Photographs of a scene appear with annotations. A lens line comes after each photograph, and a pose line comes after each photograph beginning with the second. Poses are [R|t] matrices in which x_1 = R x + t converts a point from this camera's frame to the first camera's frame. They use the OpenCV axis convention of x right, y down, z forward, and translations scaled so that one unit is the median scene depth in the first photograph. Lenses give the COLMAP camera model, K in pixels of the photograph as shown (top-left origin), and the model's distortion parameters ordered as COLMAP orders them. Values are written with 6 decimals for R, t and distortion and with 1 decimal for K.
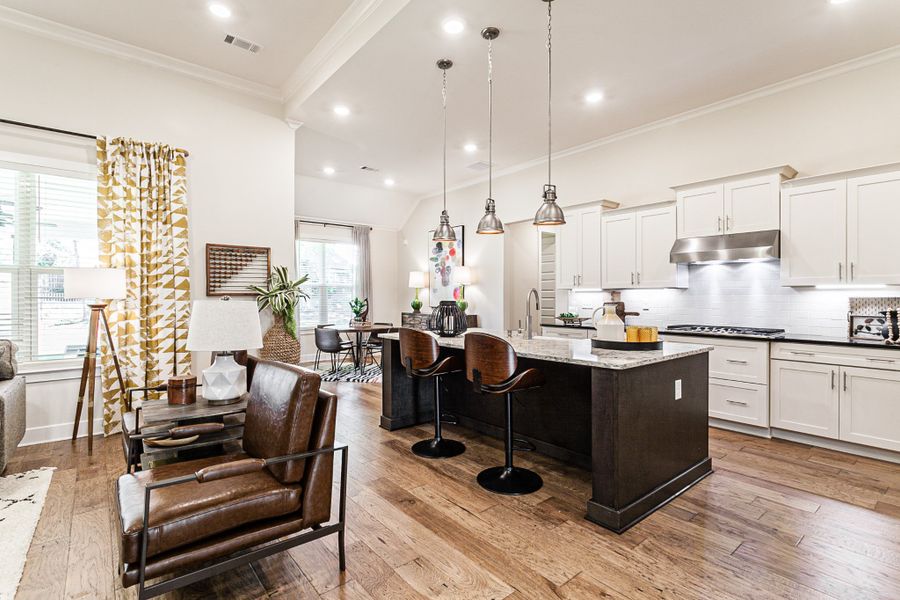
lens RADIAL K [[431.3, 0, 450.1], [0, 431.3, 297.9], [0, 0, 1]] dist [0.001186, 0.000318]
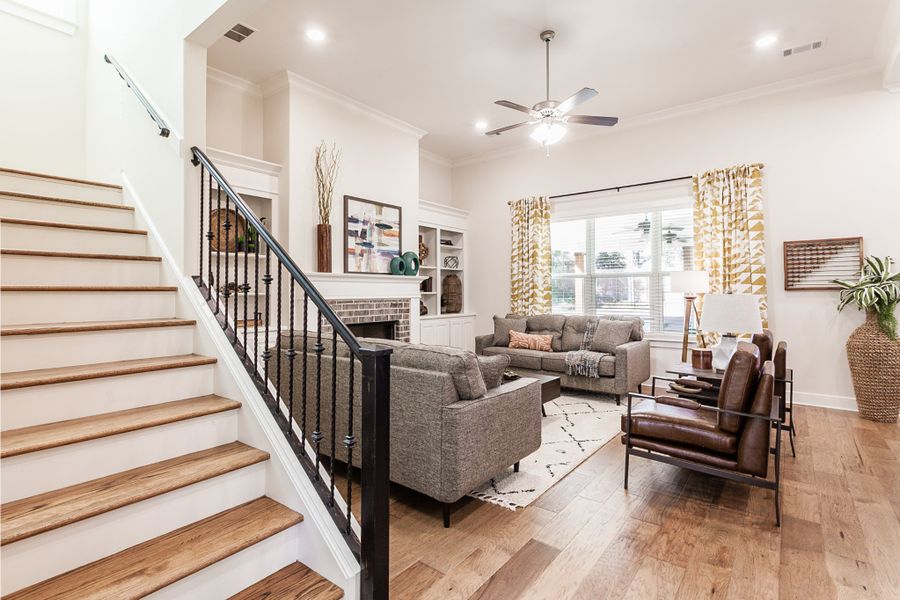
lens RADIAL K [[431.3, 0, 446.9], [0, 431.3, 285.9], [0, 0, 1]] dist [0.000742, 0.000369]
pose [[0.209778, -0.015168, -0.977631, 0.310151], [-0.000016, 0.999880, -0.015517, 0.001301], [0.977749, 0.003271, 0.209752, -0.050767]]
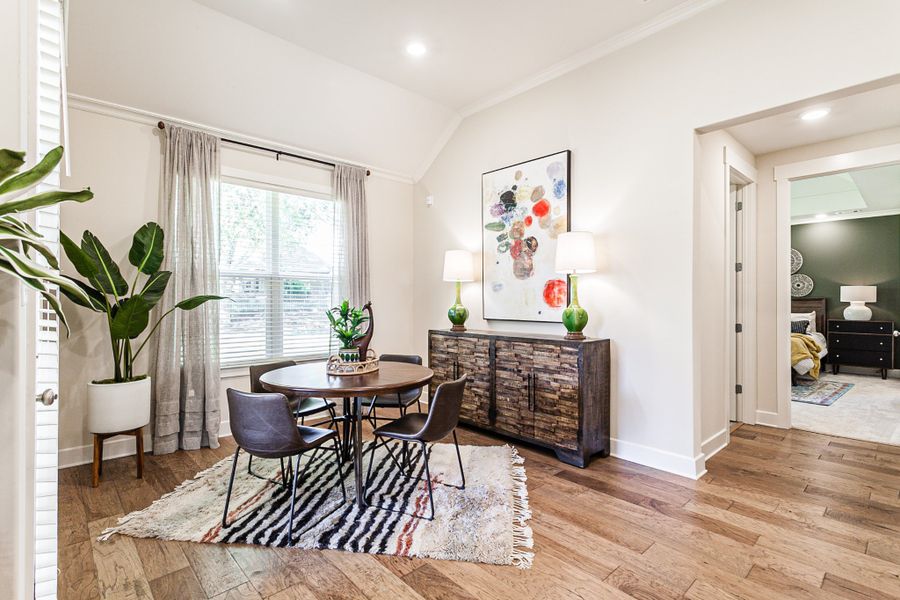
lens RADIAL K [[431.3, 0, 450.1], [0, 431.3, 297.9], [0, 0, 1]] dist [0.001186, 0.000318]
pose [[0.998539, 0.002635, 0.053967, -0.218592], [-0.002361, 0.999984, -0.005125, -0.003395], [-0.053980, 0.004990, 0.998530, 0.916005]]
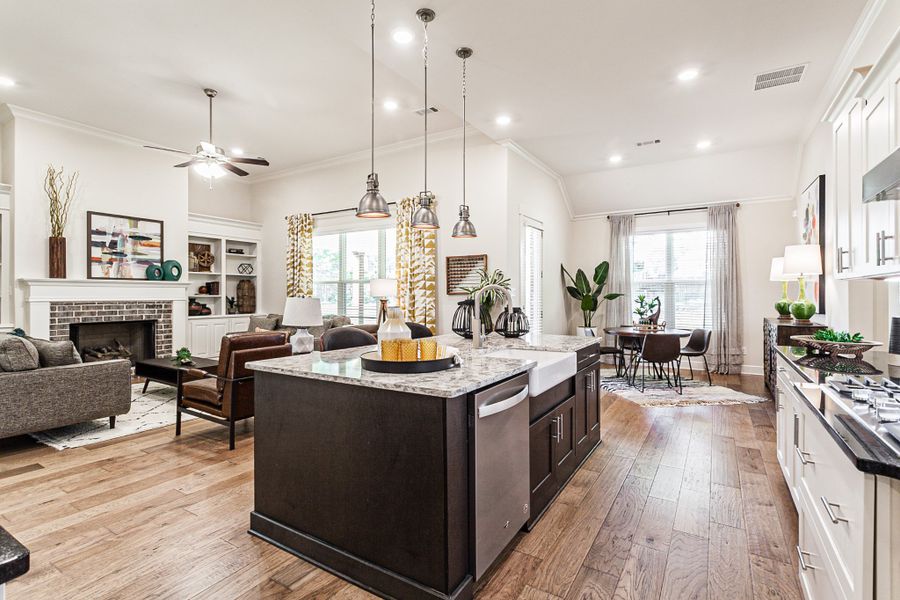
lens RADIAL K [[429.5, 0, 448.1], [0, 429.5, 294.6], [0, 0, 1]] dist [0.001958, 0.000834]
pose [[0.317870, -0.000226, -0.948134, 0.741592], [-0.002149, 0.999997, -0.000959, -0.002465], [0.948132, 0.002342, 0.317868, 0.558013]]
